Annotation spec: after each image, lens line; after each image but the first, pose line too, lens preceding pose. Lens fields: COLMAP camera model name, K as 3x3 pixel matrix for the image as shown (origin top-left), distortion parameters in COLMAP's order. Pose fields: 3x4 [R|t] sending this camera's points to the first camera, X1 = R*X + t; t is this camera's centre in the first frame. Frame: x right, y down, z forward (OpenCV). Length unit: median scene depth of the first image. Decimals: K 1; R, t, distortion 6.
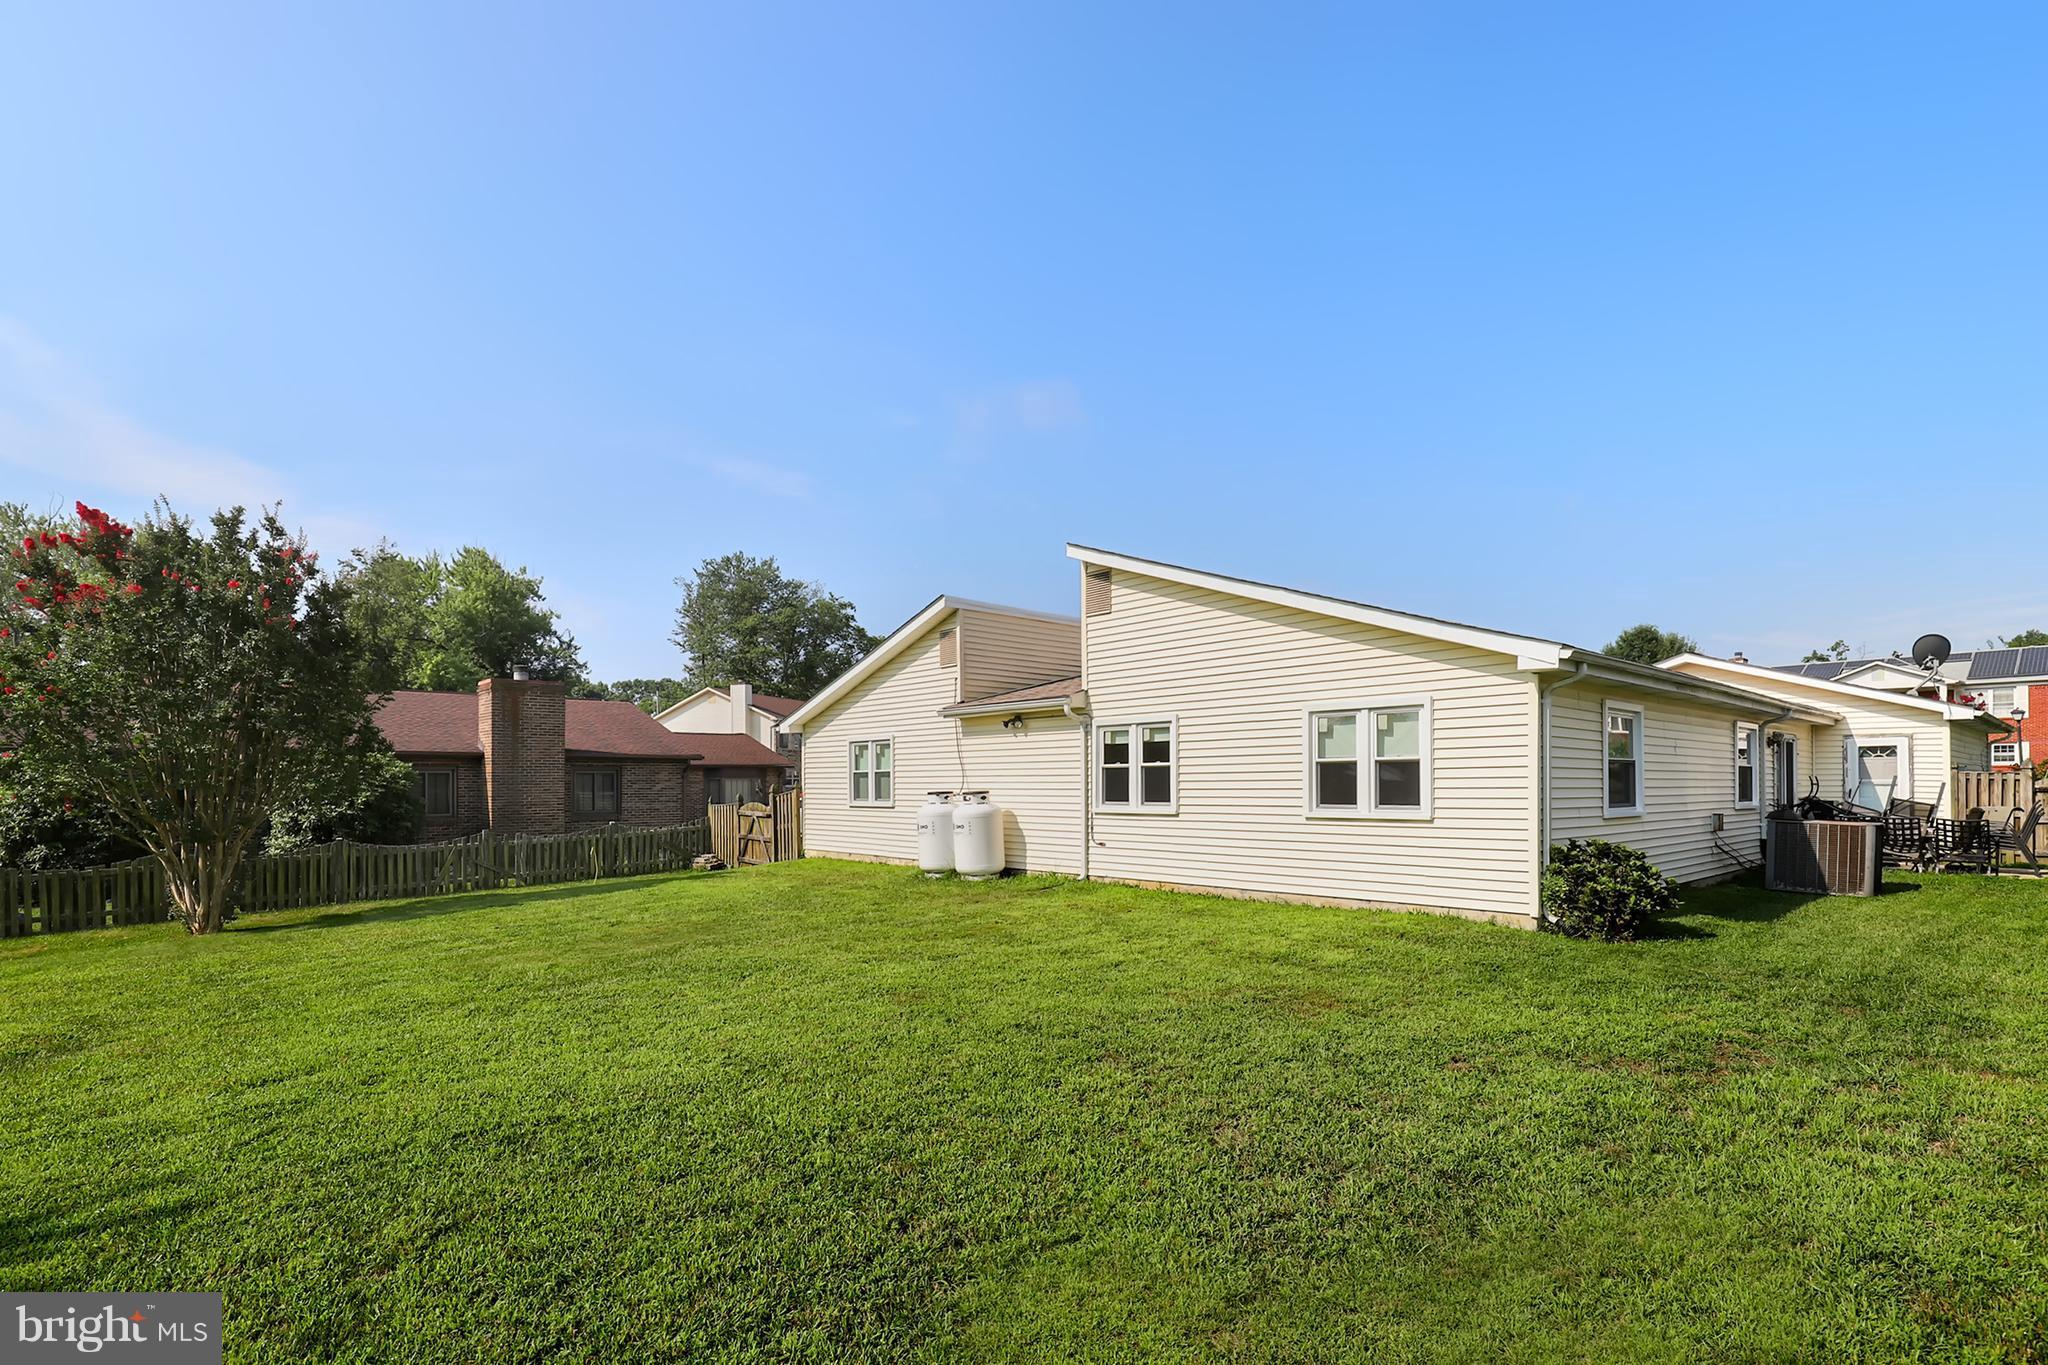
lens RADIAL K [[1021.0, 0, 1015.8], [0, 1021.0, 782.6], [0, 0, 1]] dist [-0.001689, -0.000395]
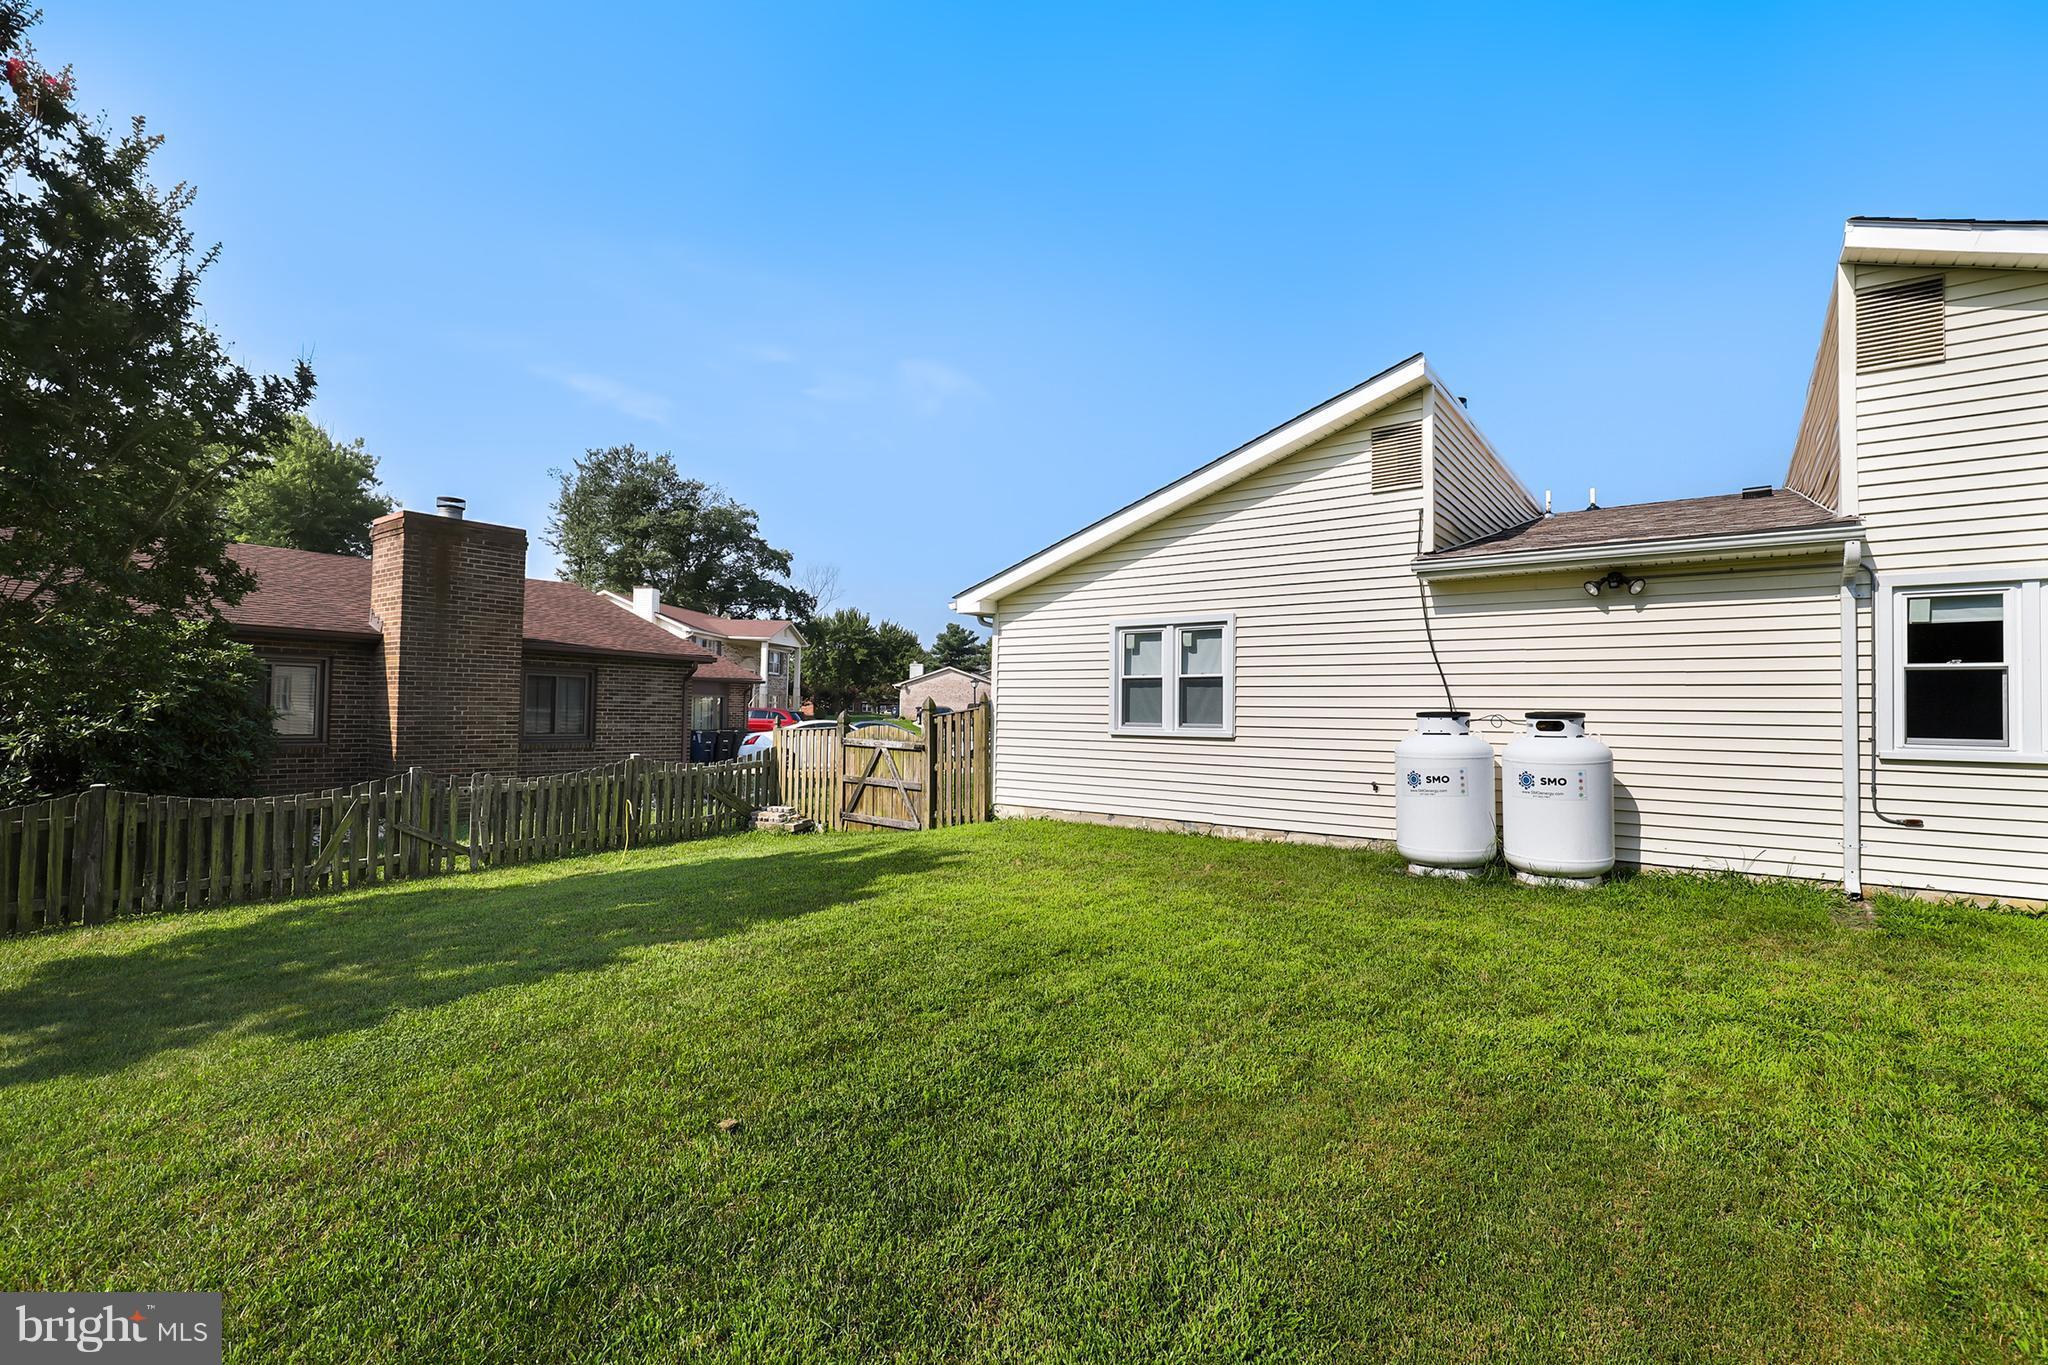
lens RADIAL K [[934.4, 0, 1027.0], [0, 934.4, 696.2], [0, 0, 1]] dist [-0.002496, 0.000304]
pose [[0.978739, 0.025324, 0.203541, -0.293759], [-0.021292, 0.999532, -0.021977, 0.012304], [-0.204002, 0.017176, 0.978820, 0.433716]]
